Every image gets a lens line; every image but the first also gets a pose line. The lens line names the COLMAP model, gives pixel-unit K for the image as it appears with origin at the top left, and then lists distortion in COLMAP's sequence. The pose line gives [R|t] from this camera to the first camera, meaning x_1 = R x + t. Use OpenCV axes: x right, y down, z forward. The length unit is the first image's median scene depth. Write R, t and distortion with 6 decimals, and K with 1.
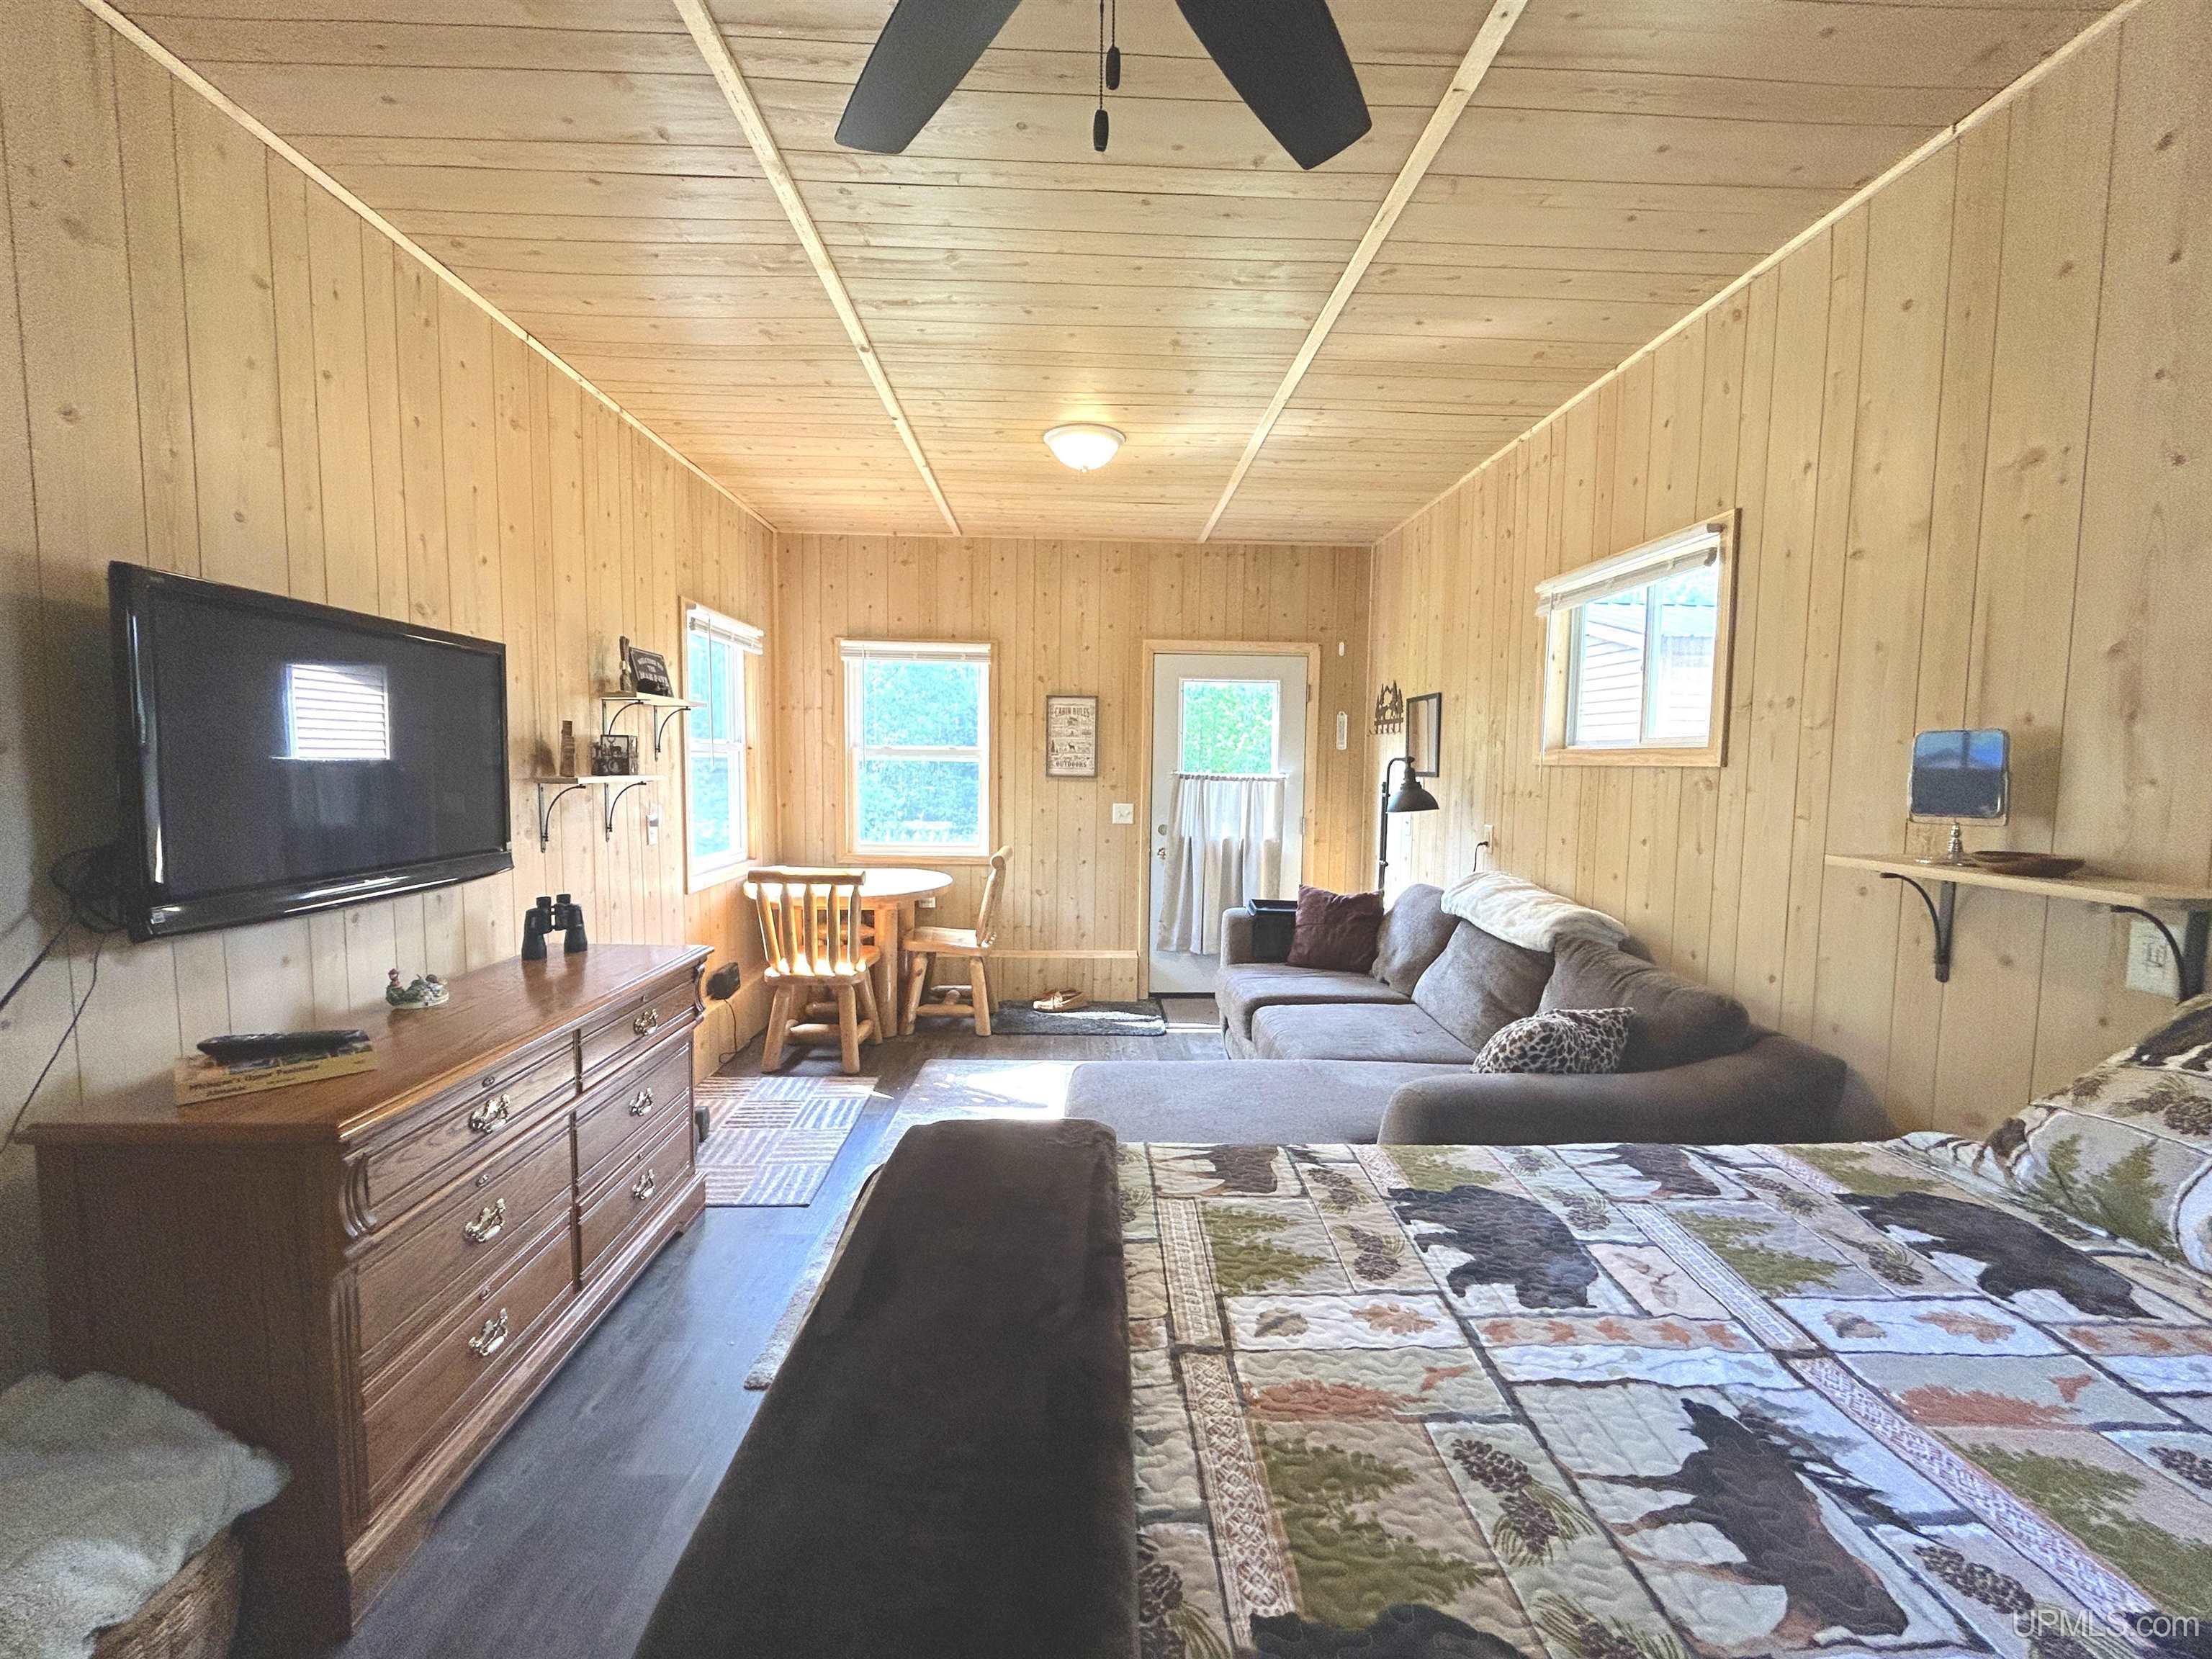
lens RADIAL K [[896.0, 0, 1103.2], [0, 896.0, 831.5], [0, 0, 1]] dist [-0.000024, -0.000052]
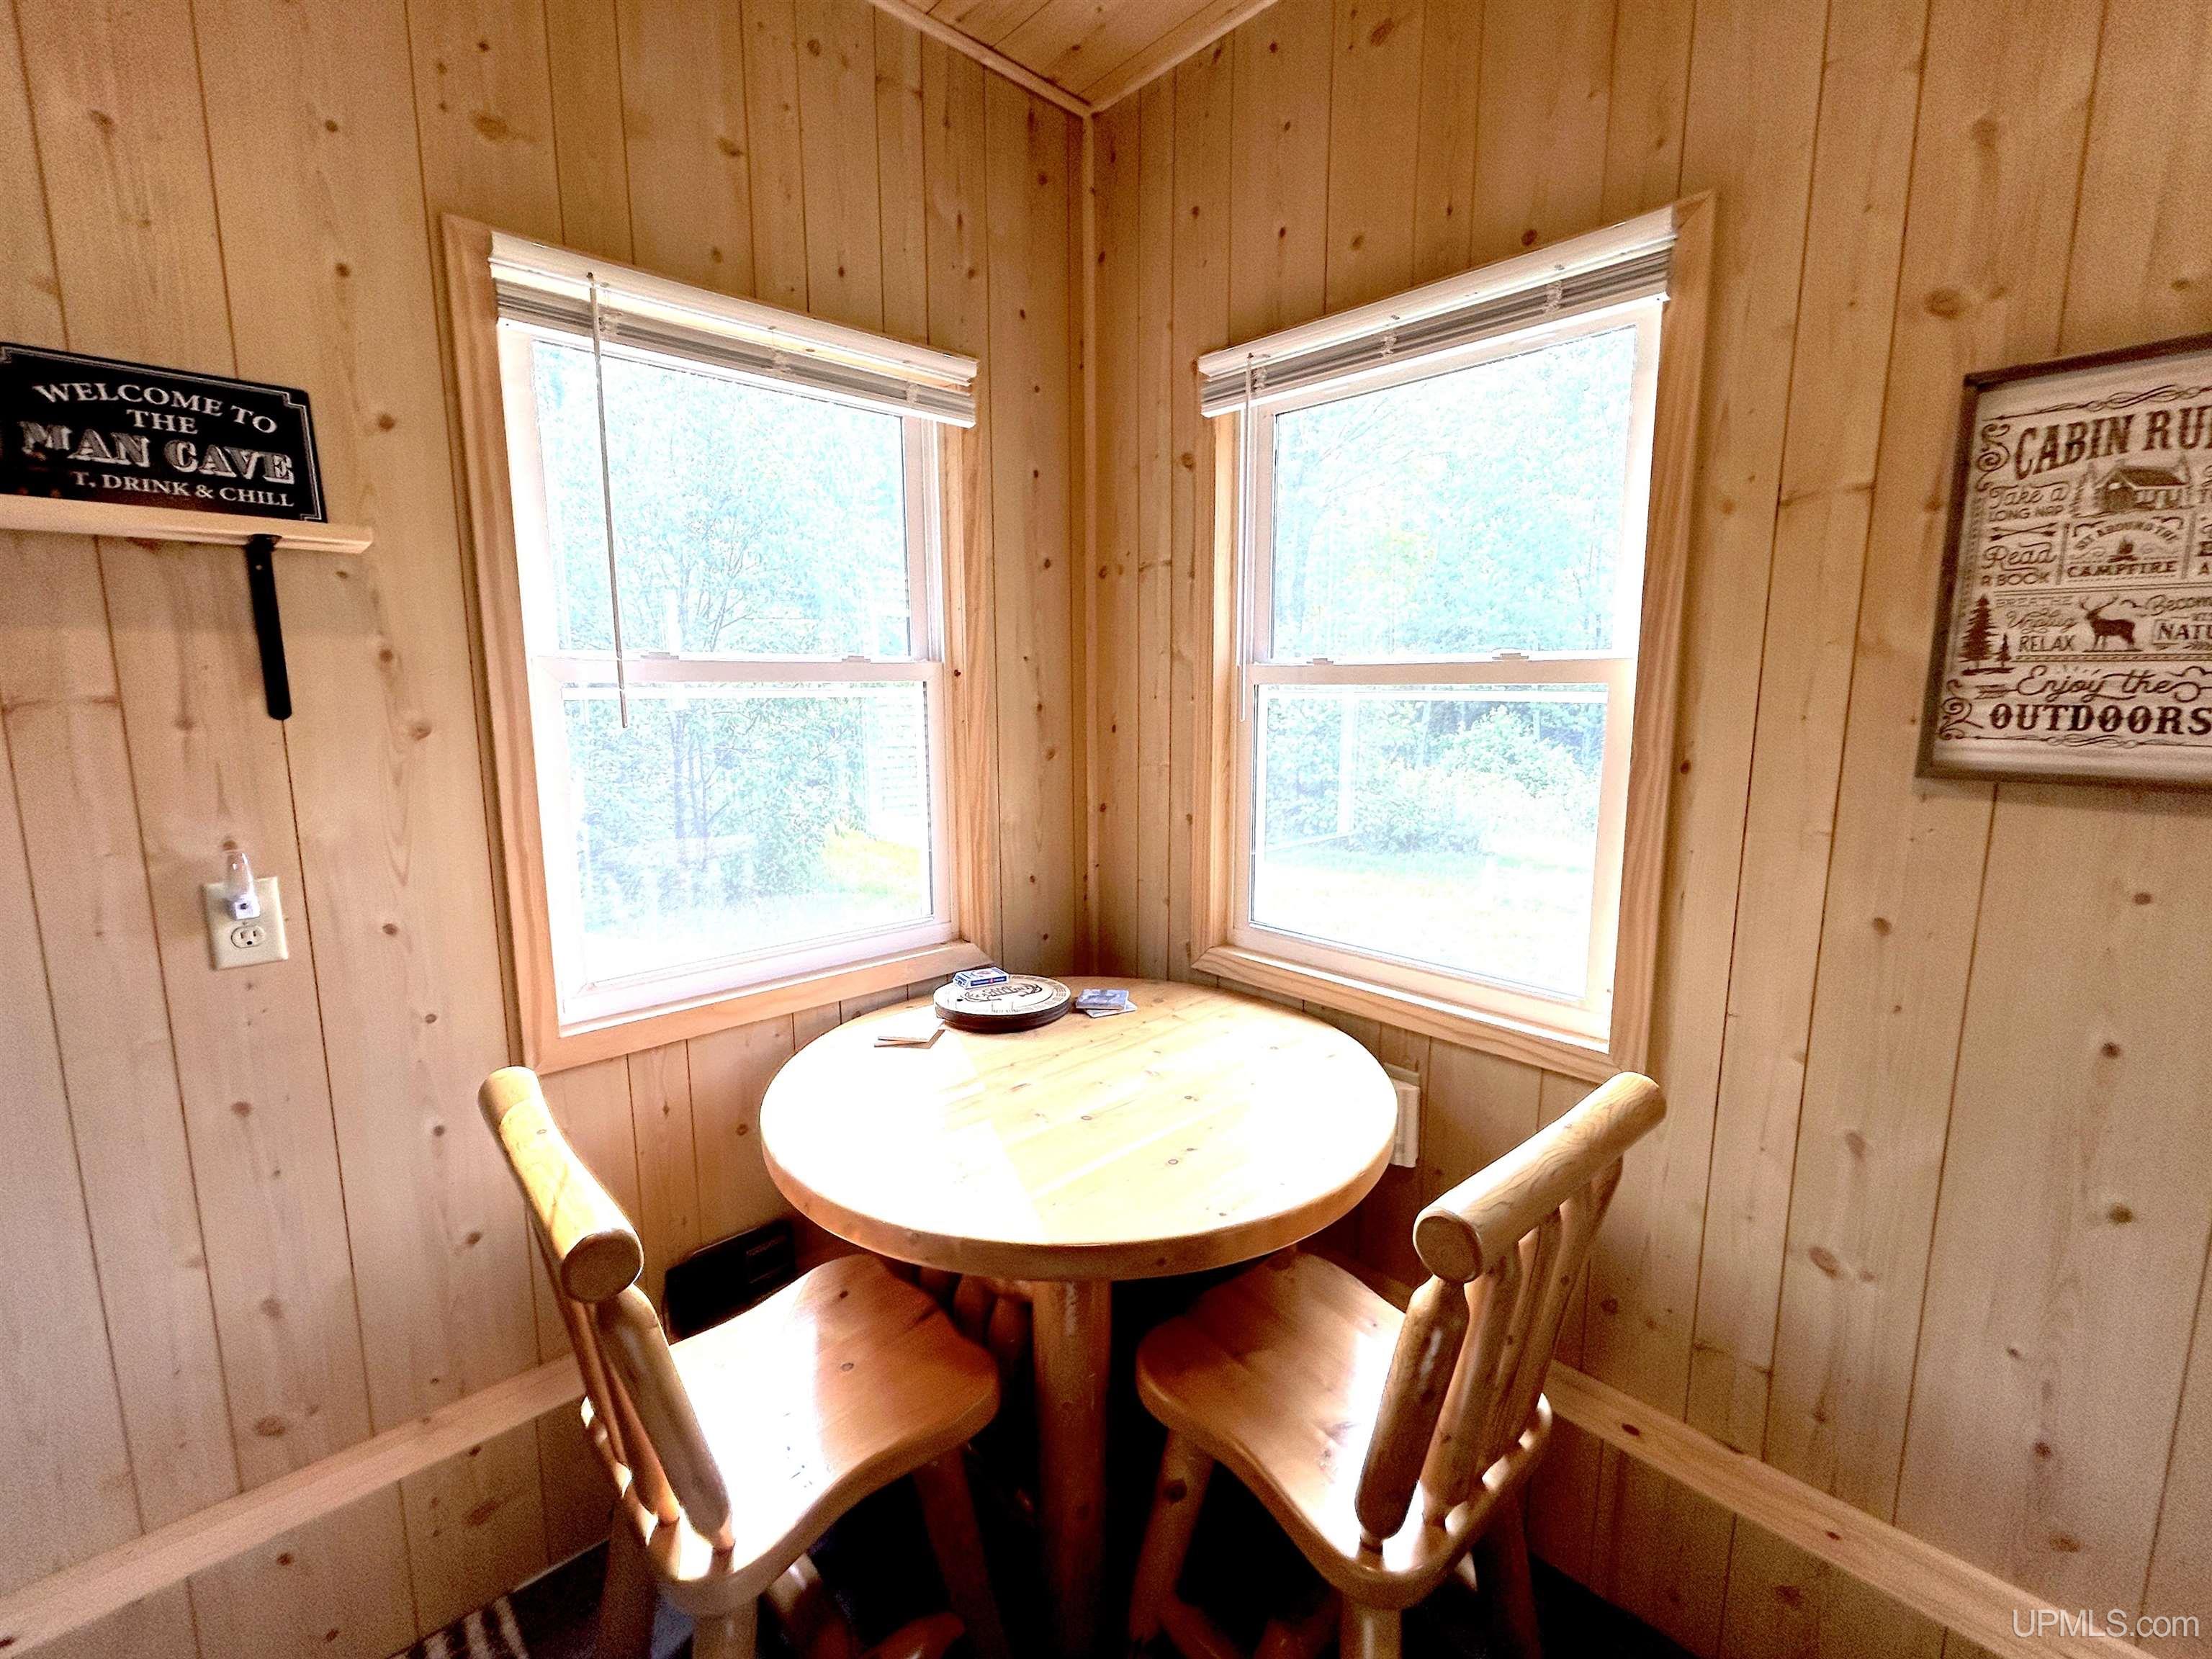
lens RADIAL K [[896.0, 0, 1144.4], [0, 896.0, 810.7], [0, 0, 1]] dist [-0.000024, -0.000052]
pose [[0.670439, 0.090267, -0.736453, -0.029640], [-0.045706, 0.995711, 0.080436, -0.061536], [0.740556, -0.020267, 0.671689, 0.722290]]
